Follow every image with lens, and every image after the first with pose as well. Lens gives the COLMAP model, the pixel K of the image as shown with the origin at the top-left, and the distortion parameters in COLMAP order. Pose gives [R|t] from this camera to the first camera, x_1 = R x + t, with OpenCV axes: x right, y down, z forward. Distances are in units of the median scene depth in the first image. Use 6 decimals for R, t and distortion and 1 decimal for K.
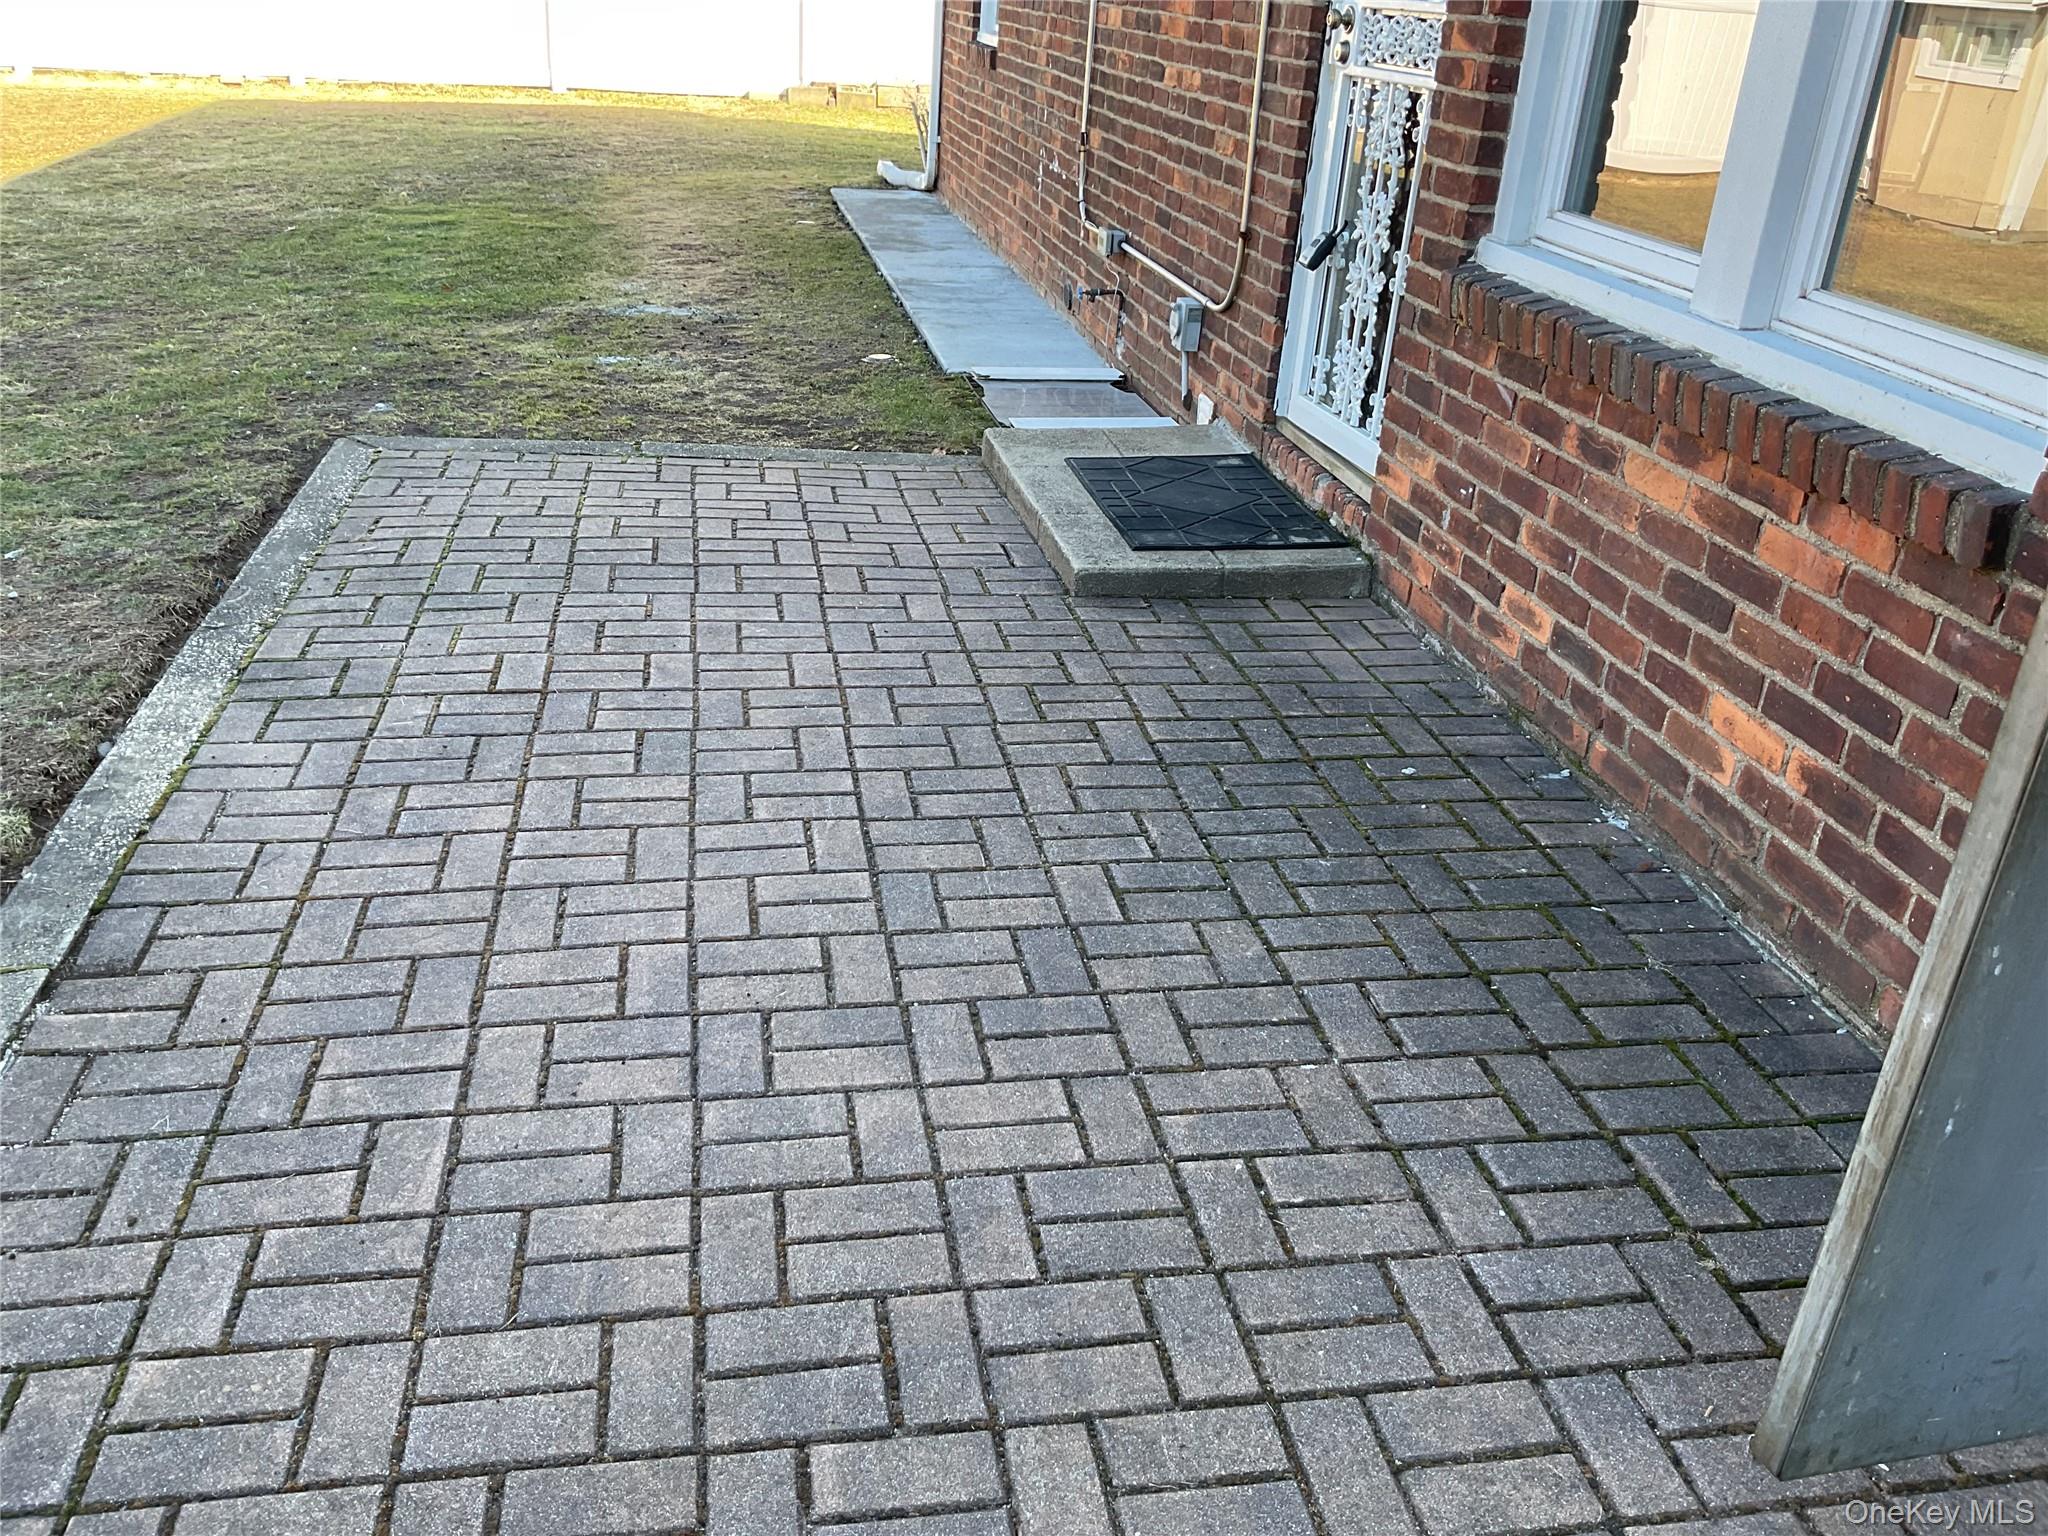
lens RADIAL K [[1710.7, 0, 1025.0], [0, 1710.7, 786.9], [0, 0, 1]] dist [0.087530, -0.154721]
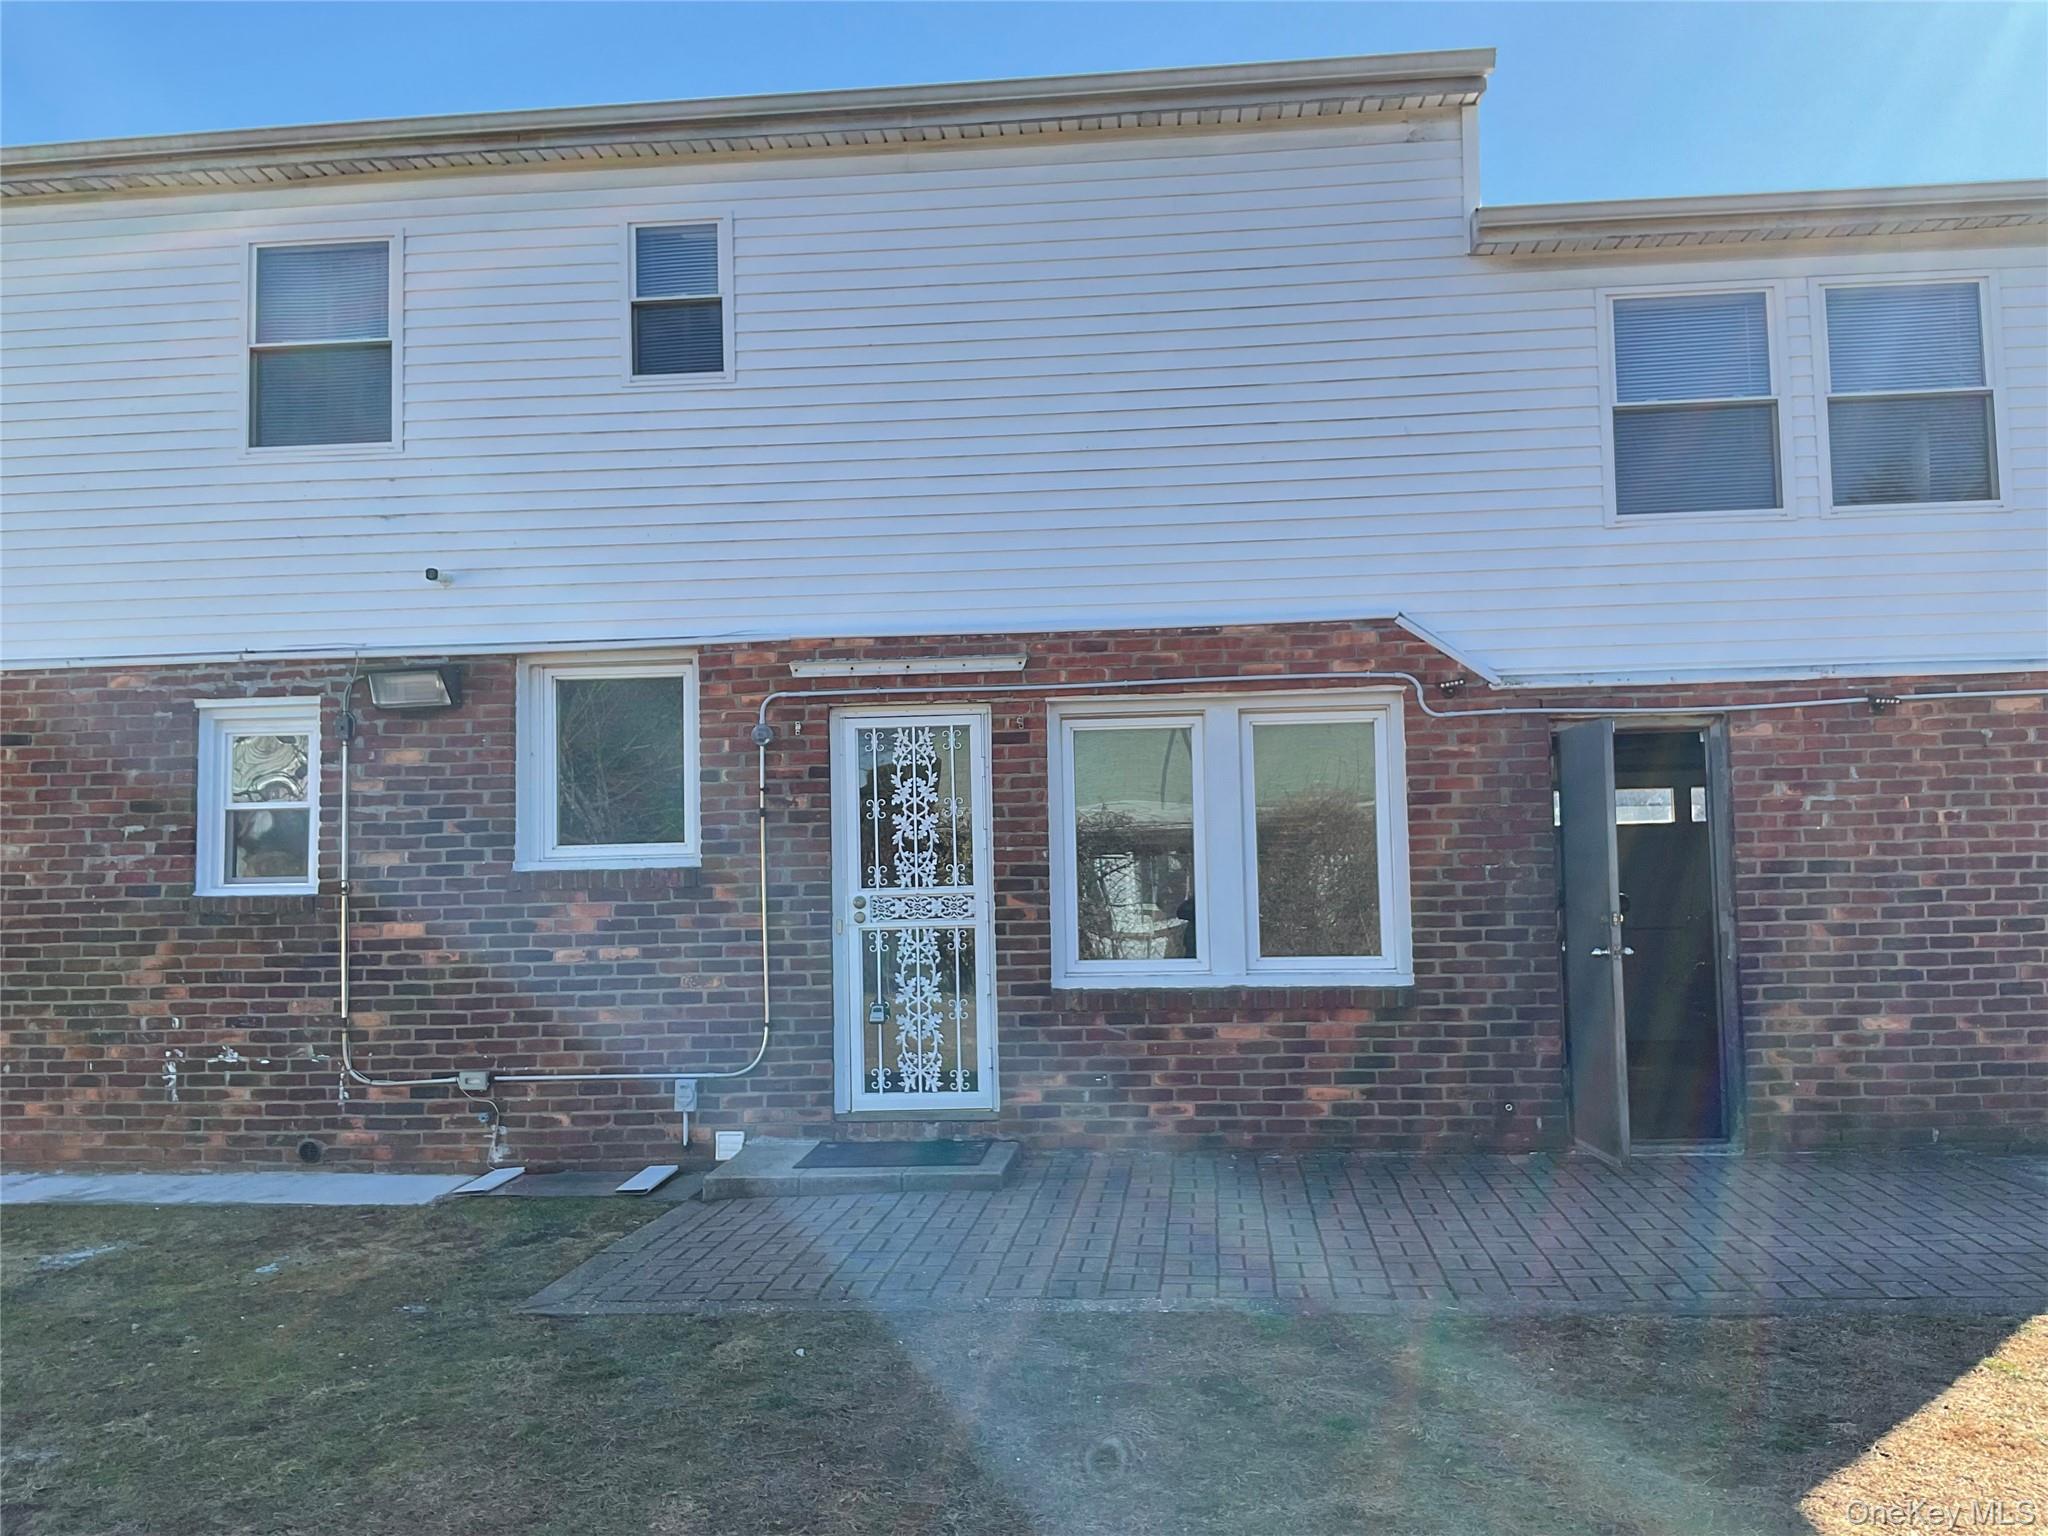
lens RADIAL K [[1710.7, 0, 1020.8], [0, 1710.7, 750.4], [0, 0, 1]] dist [0.087530, -0.154721]
pose [[0.269444, -0.005862, 0.962998, -2.448455], [0.451383, 0.884100, -0.120914, -0.413268], [-0.850678, 0.467260, 0.240861, 0.431456]]
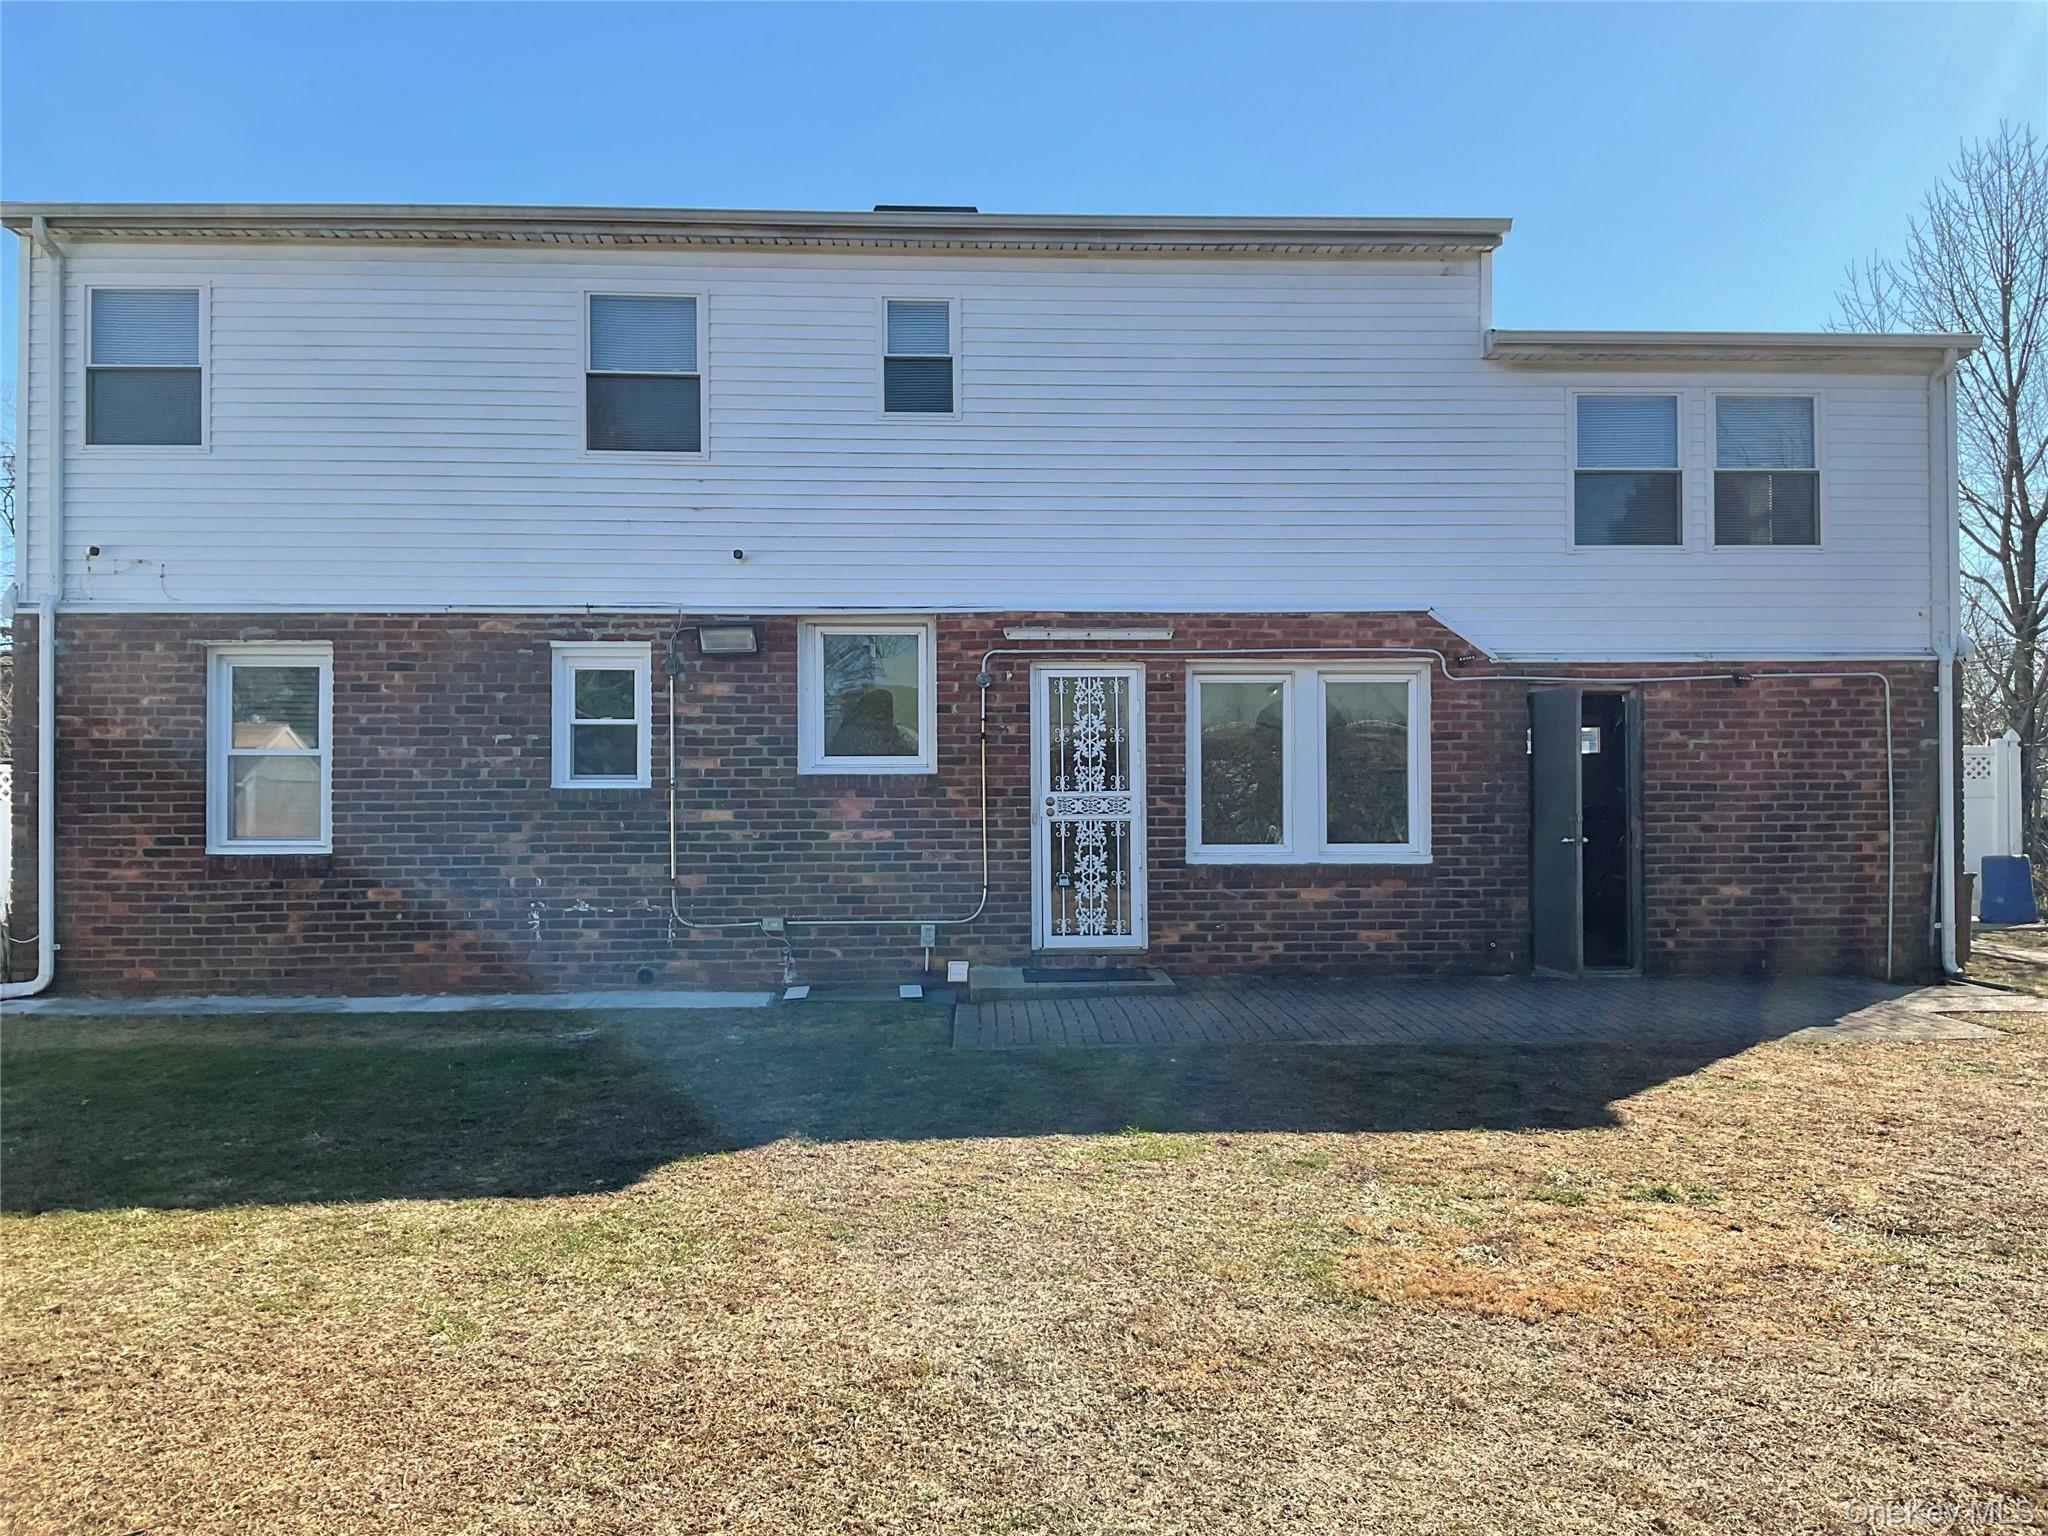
lens RADIAL K [[1710.7, 0, 1022.2], [0, 1710.7, 754.6], [0, 0, 1]] dist [0.087530, -0.154721]
pose [[0.130534, -0.047524, 0.990304, -3.763961], [0.439847, 0.897949, -0.014885, -0.729598], [-0.888536, 0.437525, 0.138116, 0.933422]]
